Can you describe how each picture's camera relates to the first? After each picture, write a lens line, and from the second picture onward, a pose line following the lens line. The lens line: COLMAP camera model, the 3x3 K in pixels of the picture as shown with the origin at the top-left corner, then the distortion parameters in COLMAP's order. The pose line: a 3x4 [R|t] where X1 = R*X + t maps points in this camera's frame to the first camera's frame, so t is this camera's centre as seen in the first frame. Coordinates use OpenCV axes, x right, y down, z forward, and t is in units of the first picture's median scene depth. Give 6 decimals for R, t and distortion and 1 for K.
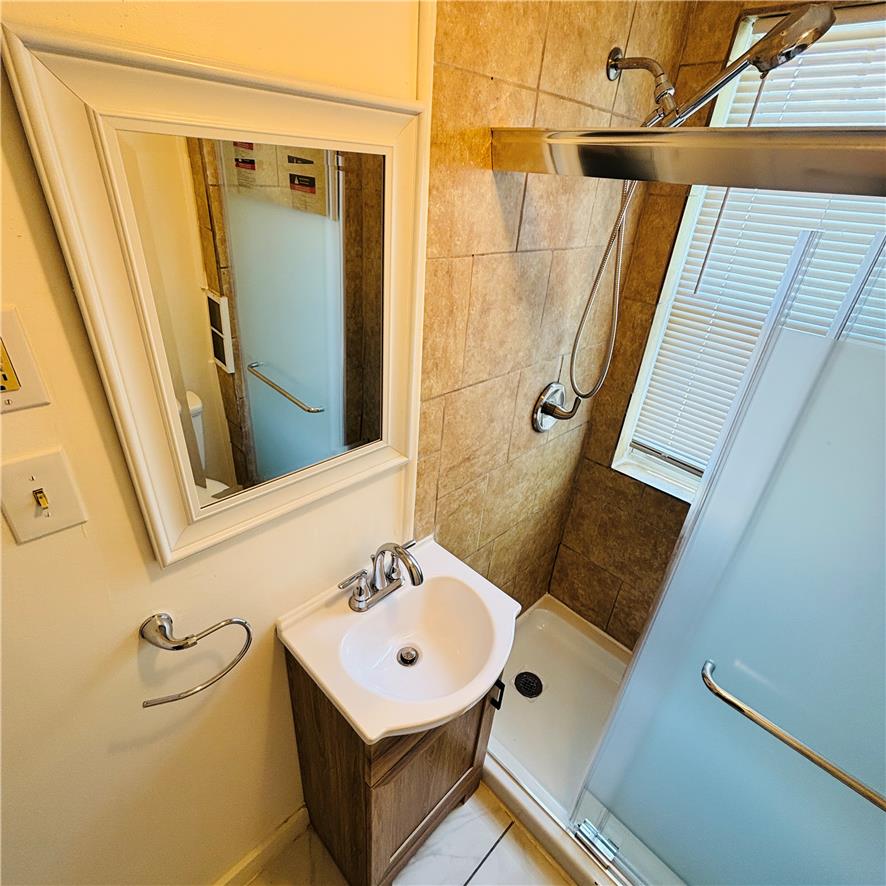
lens RADIAL K [[477.1, 0, 443.0], [0, 477.1, 443.0], [0, 0, 1]] dist [0.006529, -0.004527]
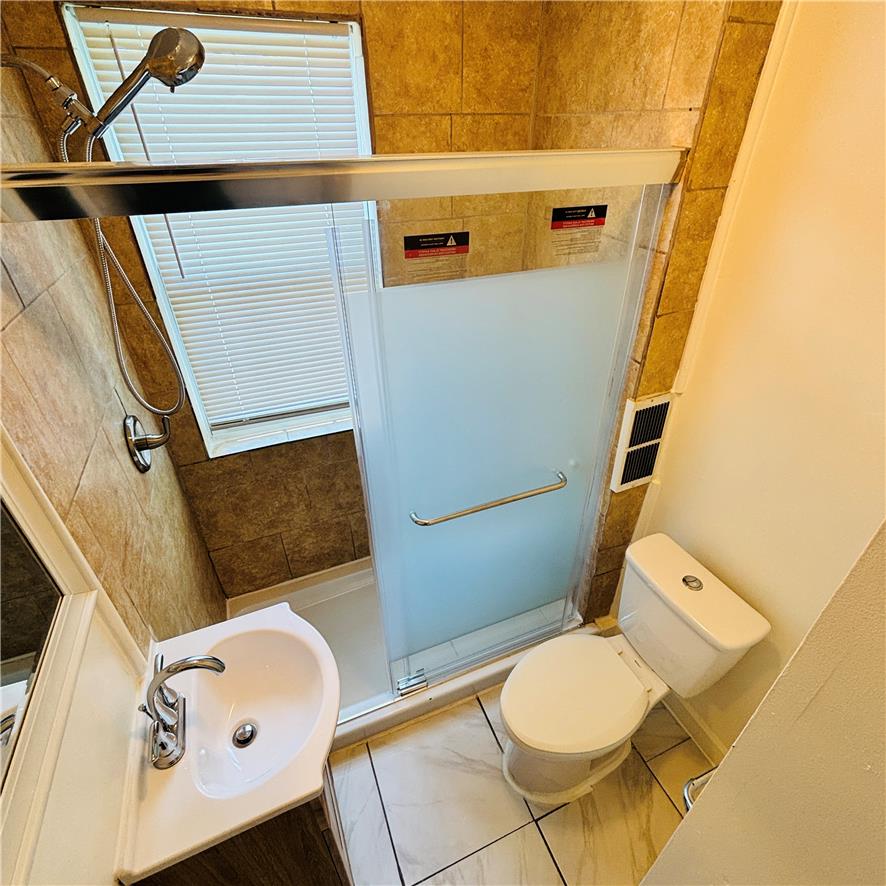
lens RADIAL K [[477.1, 0, 443.0], [0, 477.1, 443.0], [0, 0, 1]] dist [0.006529, -0.004527]
pose [[0.376625, -0.568139, 0.731691, -0.224848], [0.485093, 0.793855, 0.366715, -0.129035], [-0.789201, 0.216824, 0.574586, 0.023493]]
